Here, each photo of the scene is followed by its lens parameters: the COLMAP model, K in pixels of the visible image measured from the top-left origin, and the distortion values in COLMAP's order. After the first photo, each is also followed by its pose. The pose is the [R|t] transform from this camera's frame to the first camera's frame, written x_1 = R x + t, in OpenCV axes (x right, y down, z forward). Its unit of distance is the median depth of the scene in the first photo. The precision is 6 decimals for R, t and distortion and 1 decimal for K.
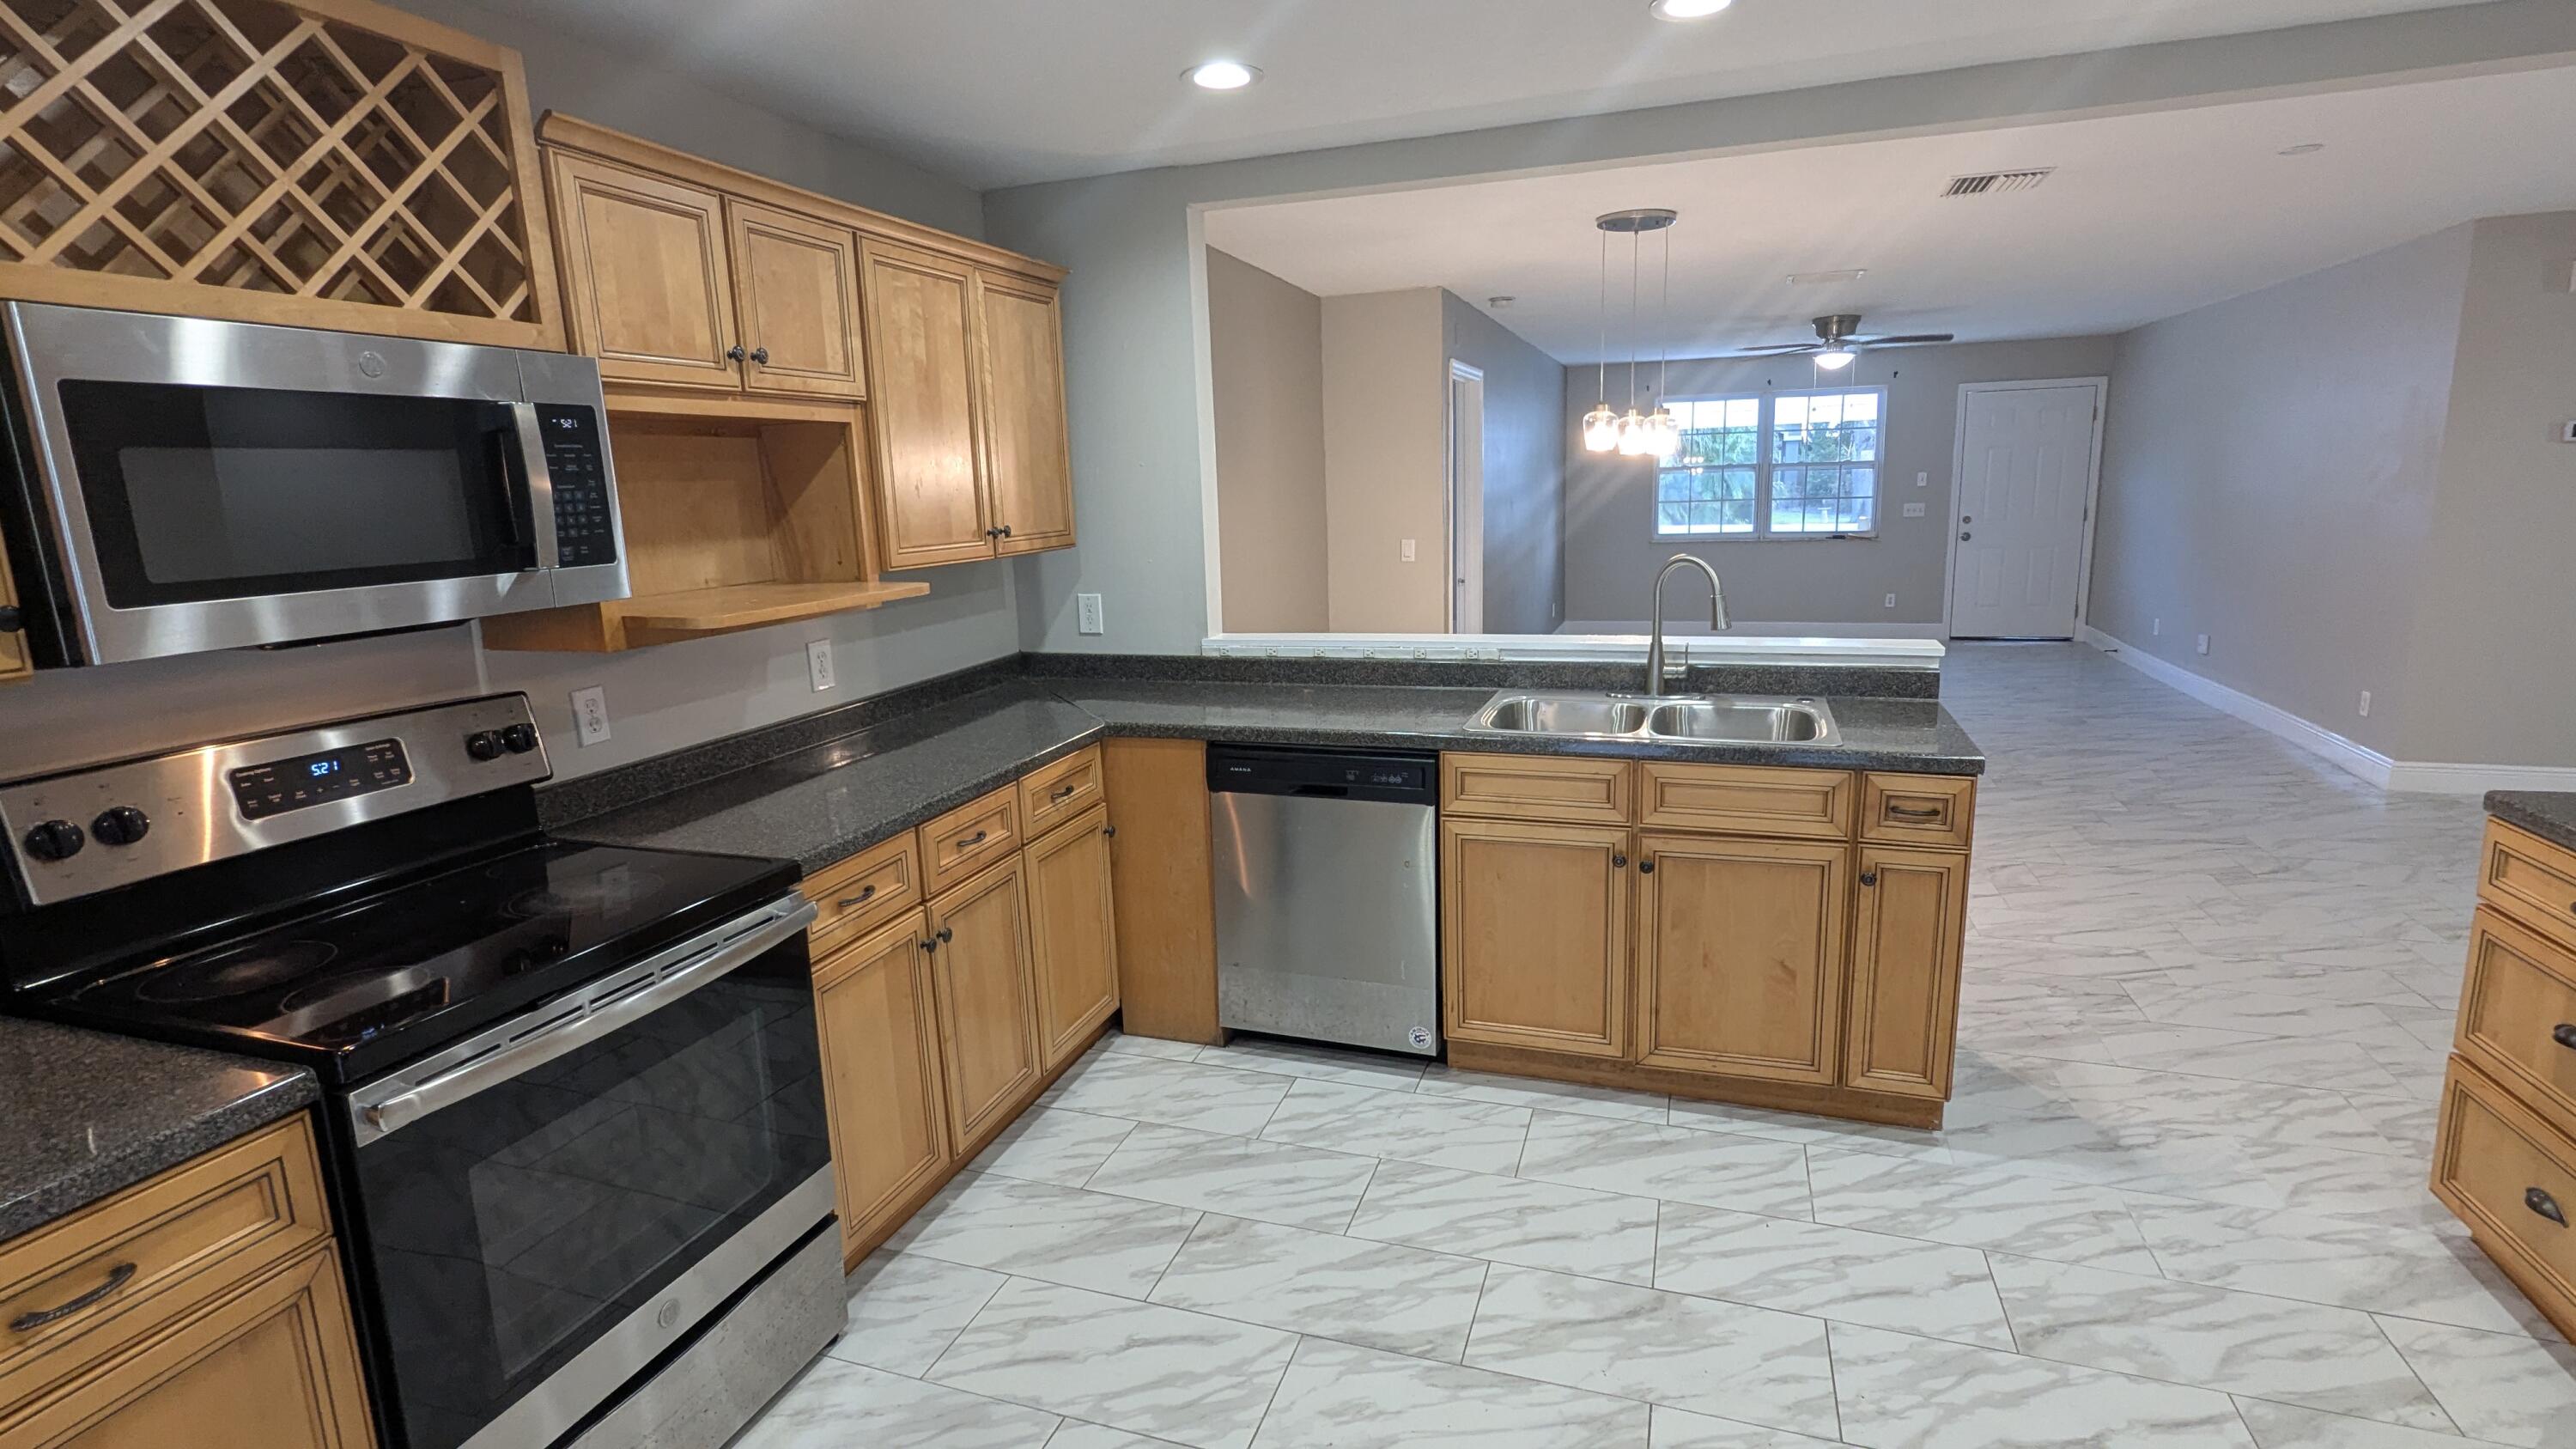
lens RADIAL K [[1215.9, 0, 1286.1], [0, 1215.9, 726.9], [0, 0, 1]] dist [-0.002747, 0.002497]
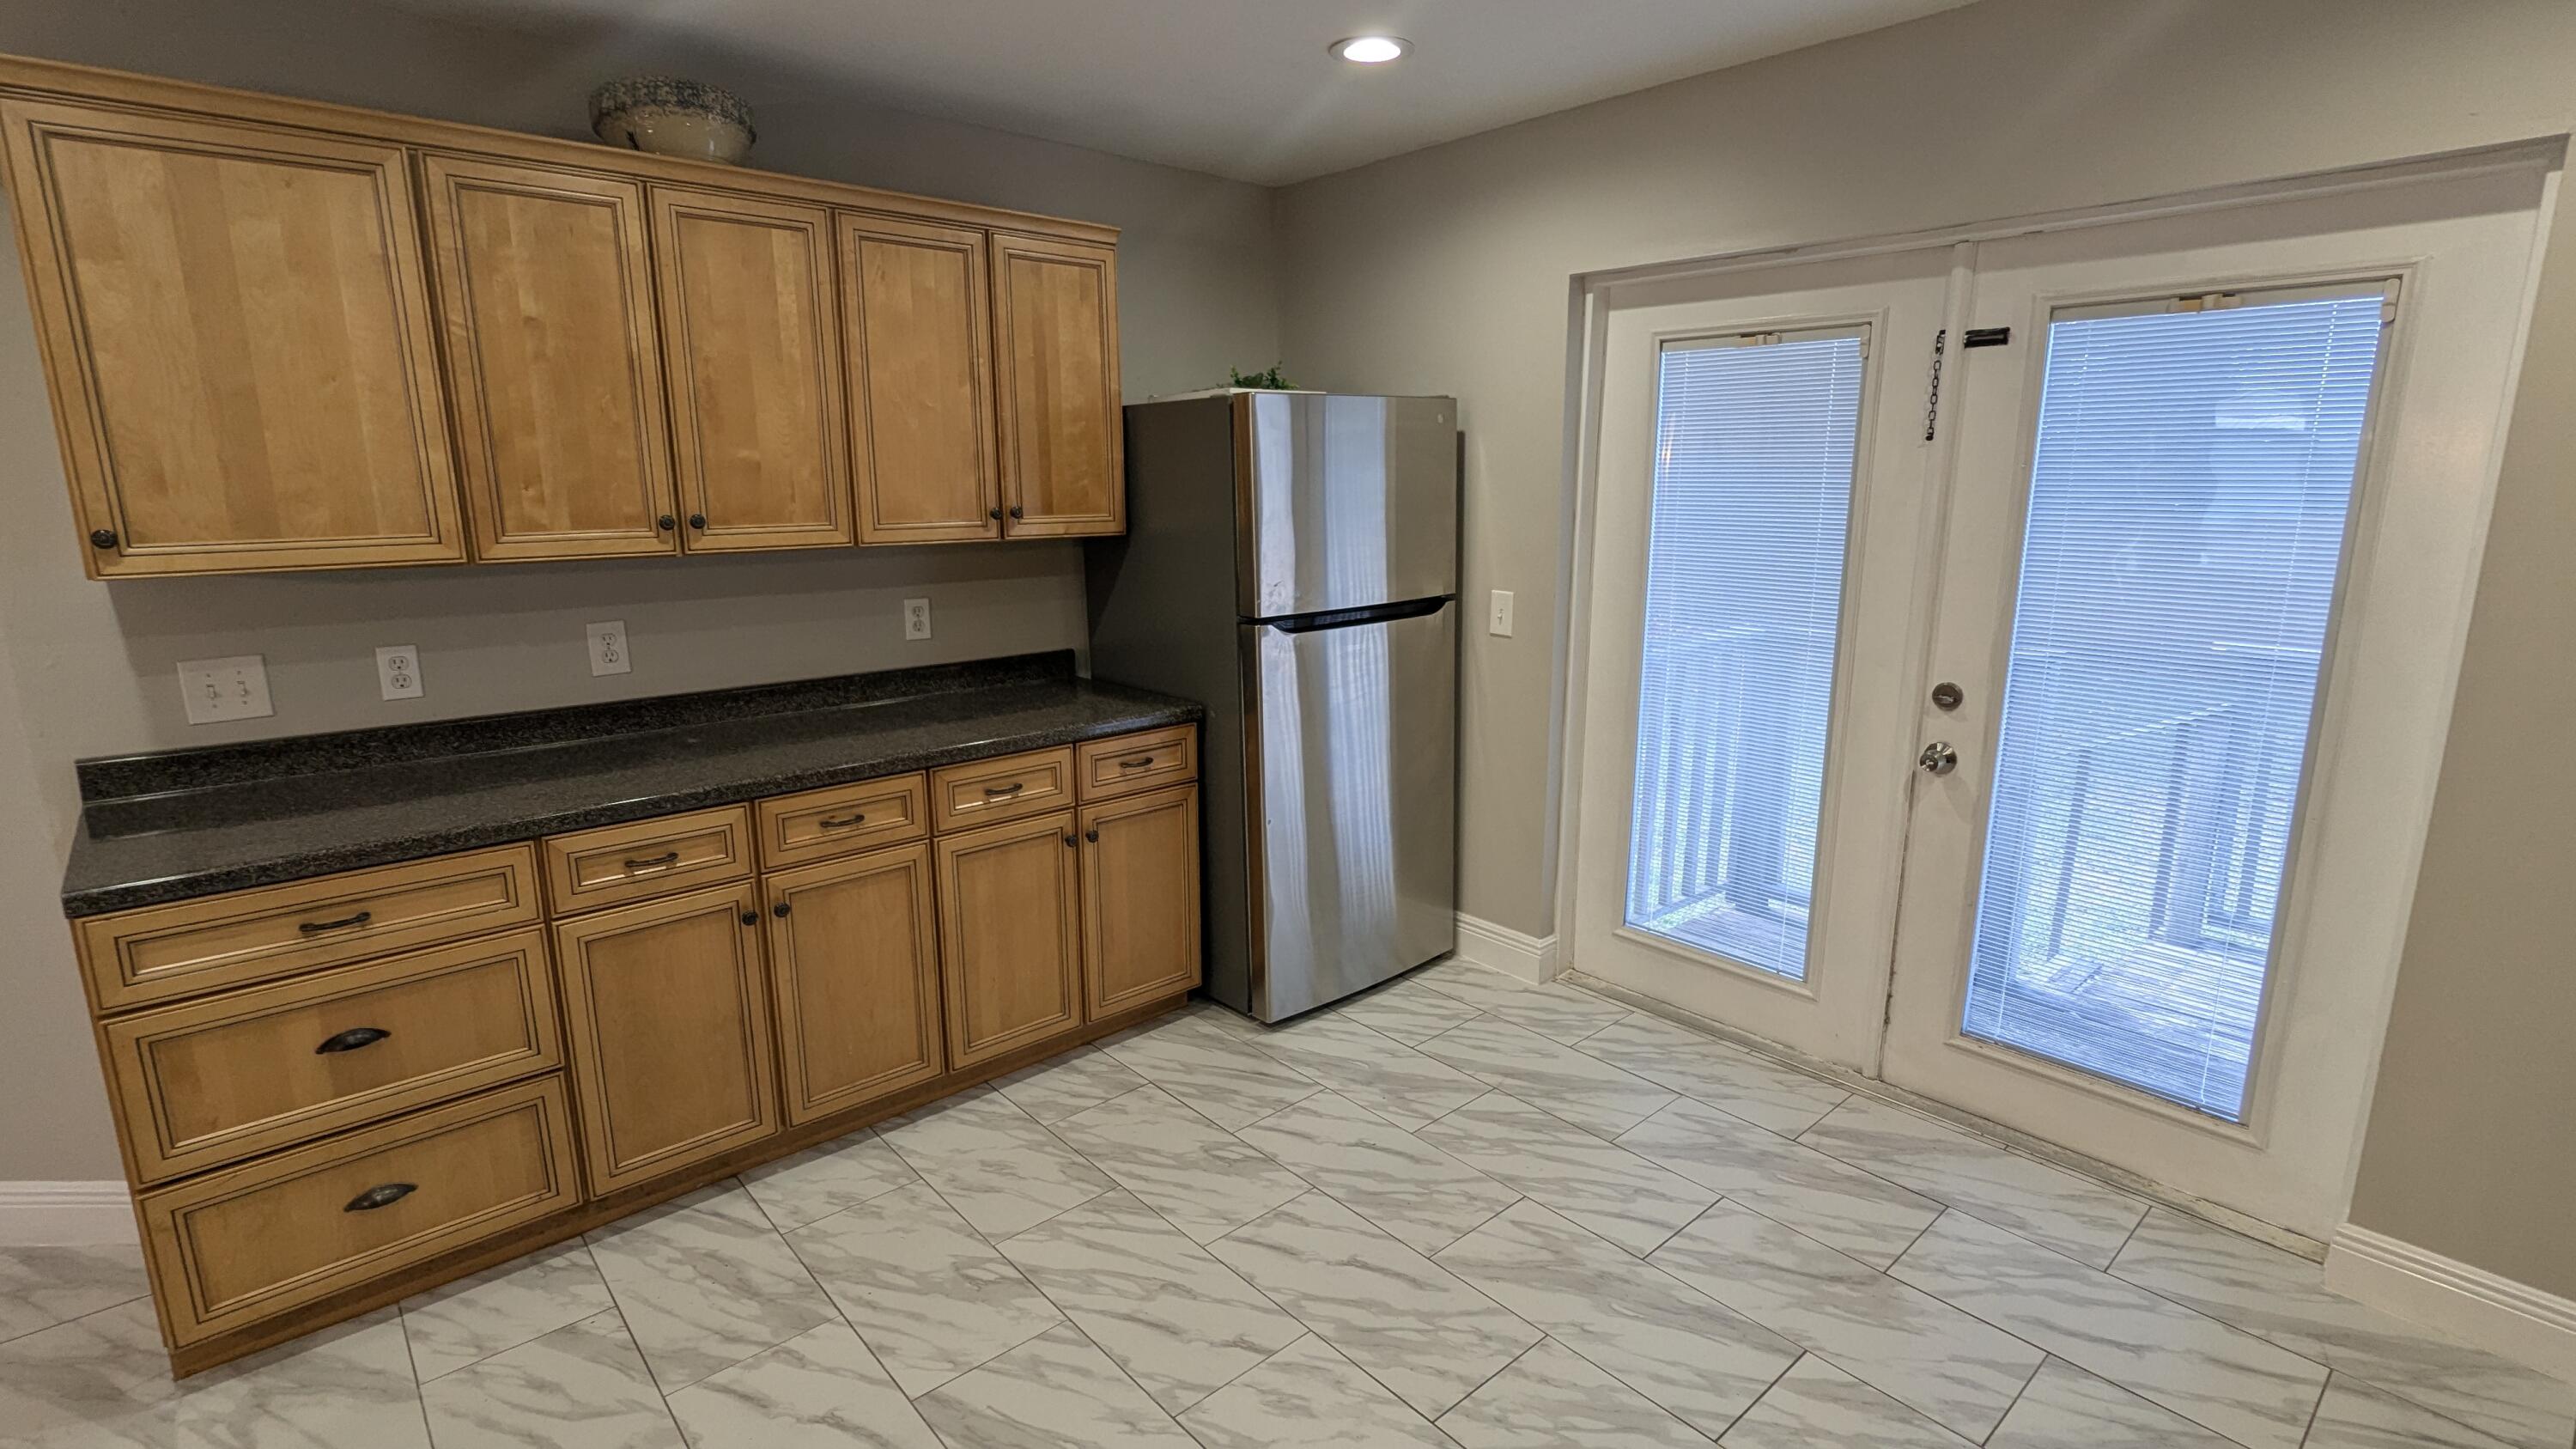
lens RADIAL K [[1215.9, 0, 1286.1], [0, 1215.9, 726.9], [0, 0, 1]] dist [-0.002747, 0.002497]
pose [[-0.868696, -0.067595, 0.490712, -0.098566], [0.127887, 0.926455, 0.354014, -0.190332], [-0.478552, 0.370287, -0.796163, 0.981345]]
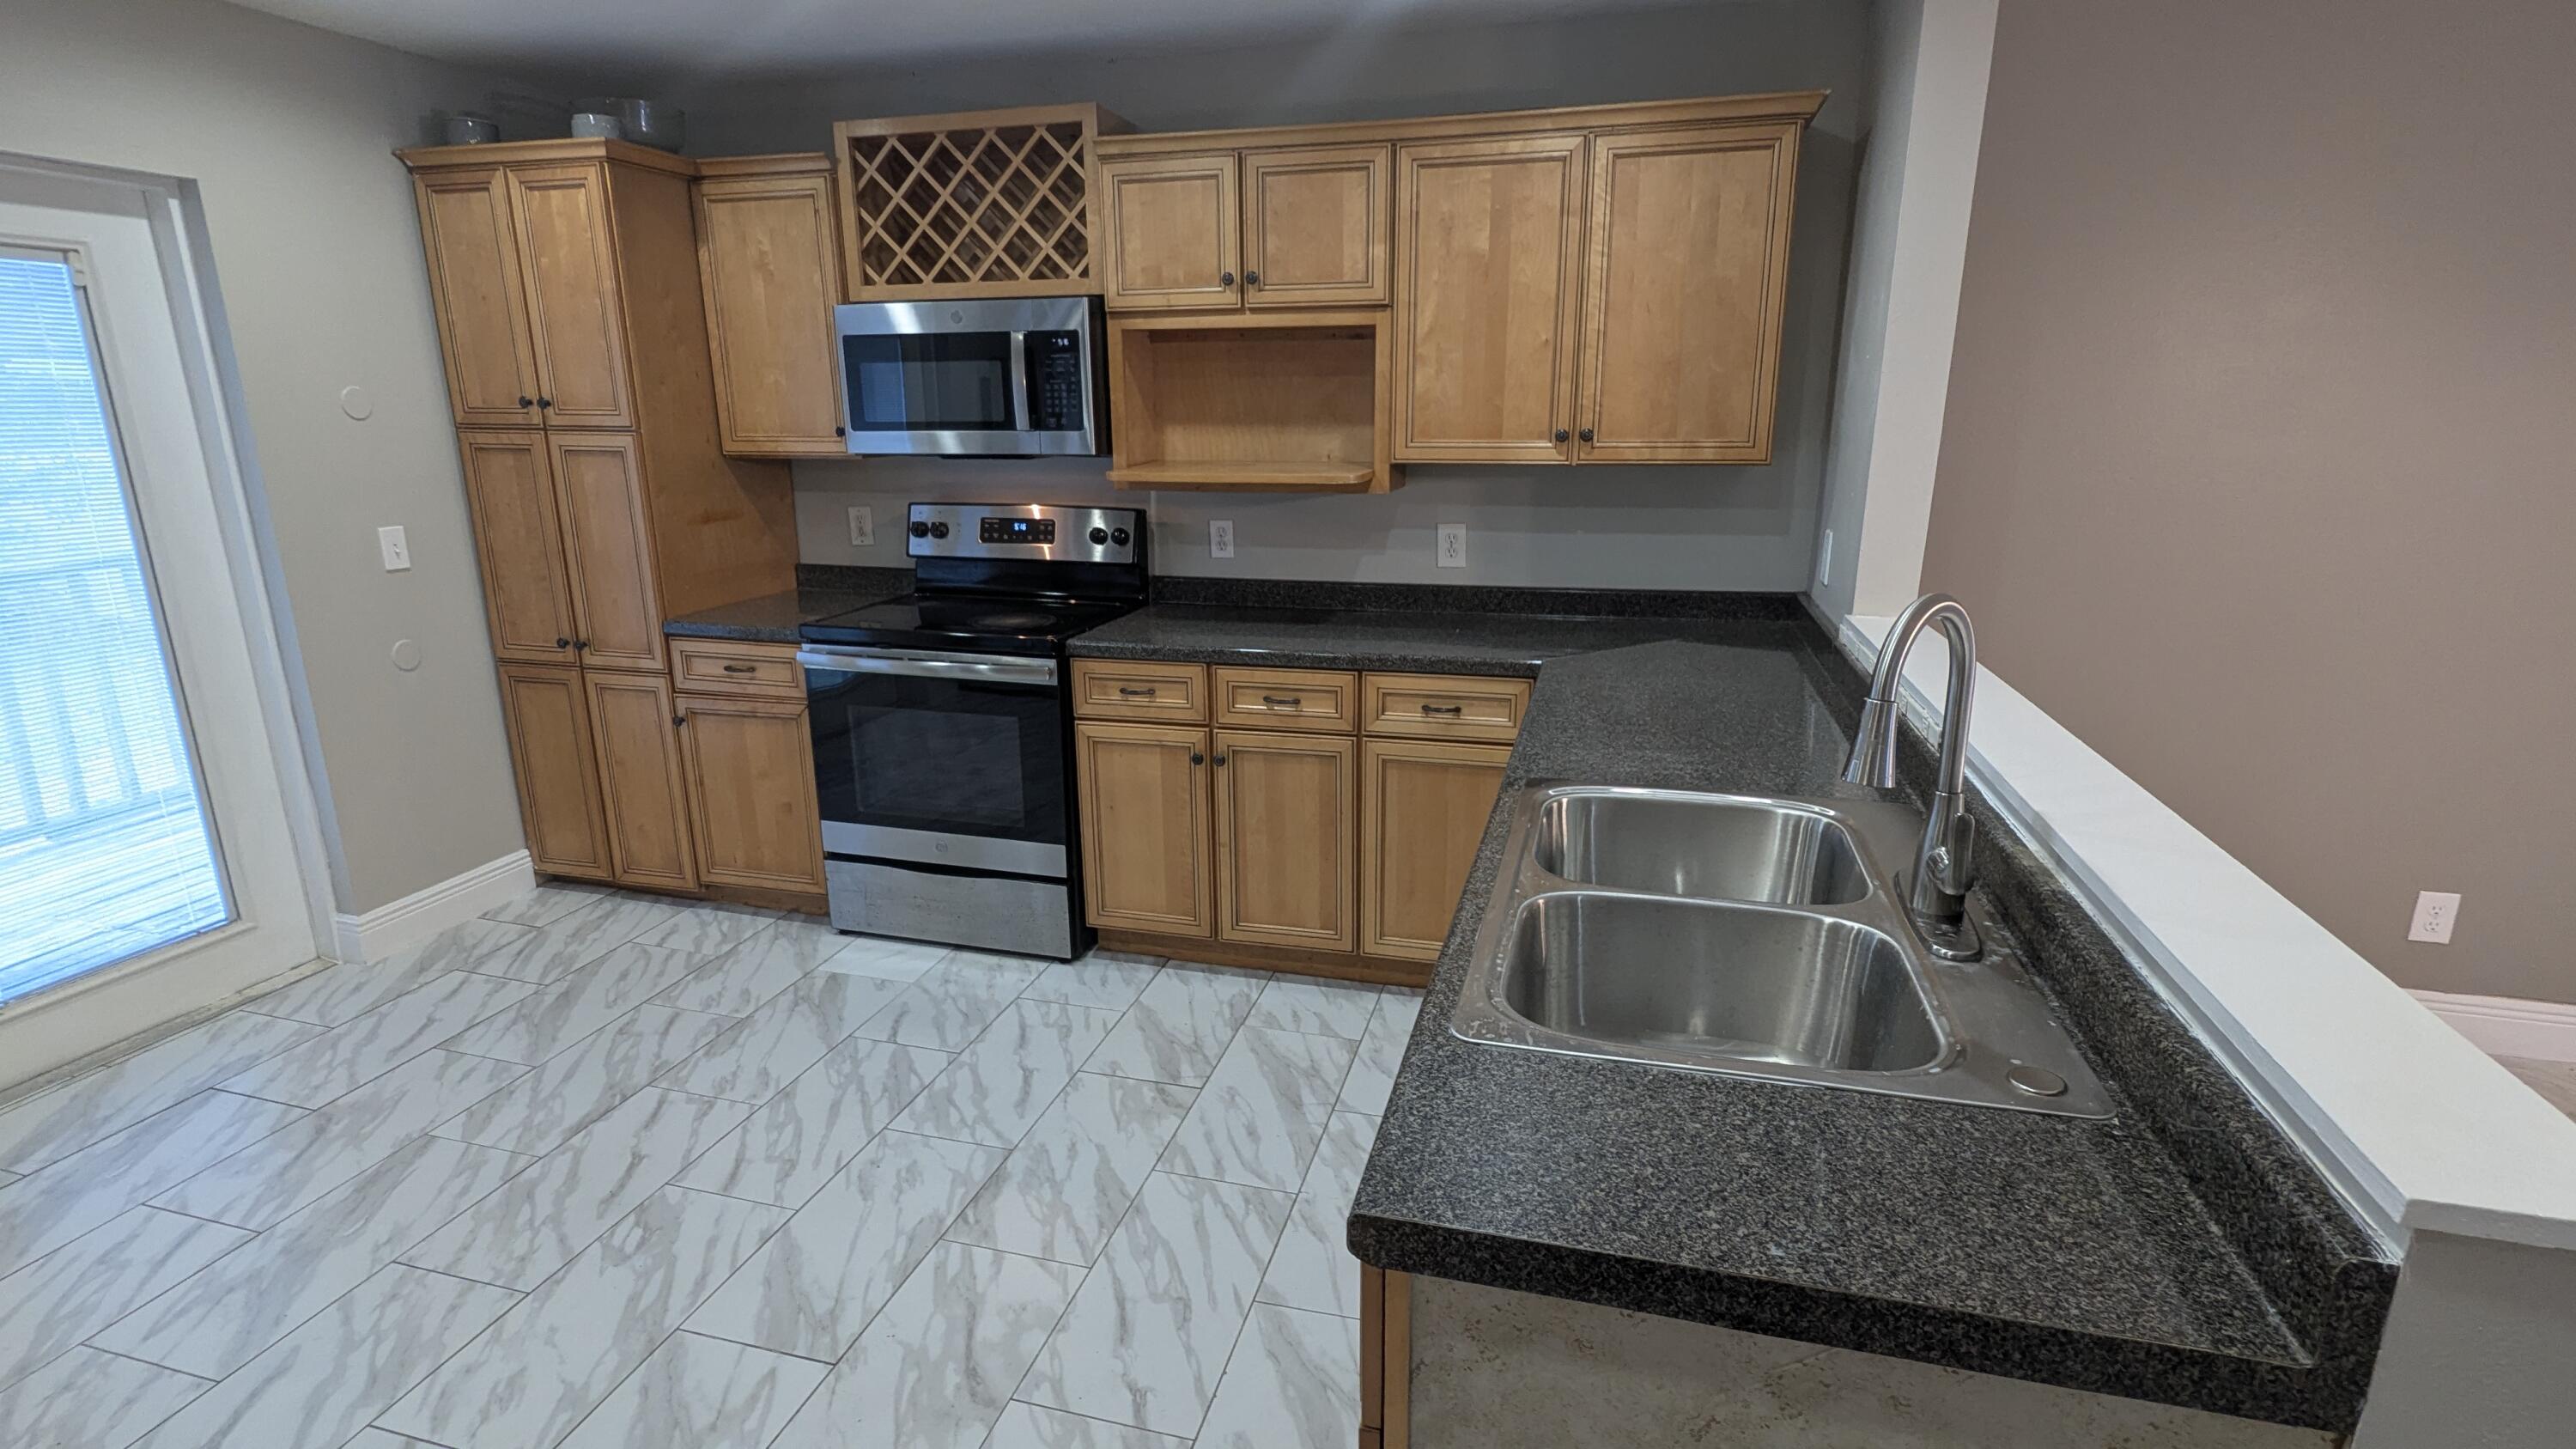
lens RADIAL K [[1215.9, 0, 1286.1], [0, 1215.9, 726.9], [0, 0, 1]] dist [-0.002747, 0.002497]
pose [[0.067641, 0.291394, -0.954209, 0.806739], [-0.195813, 0.941676, 0.273686, -0.190549], [0.978306, 0.168334, 0.120755, 0.840129]]
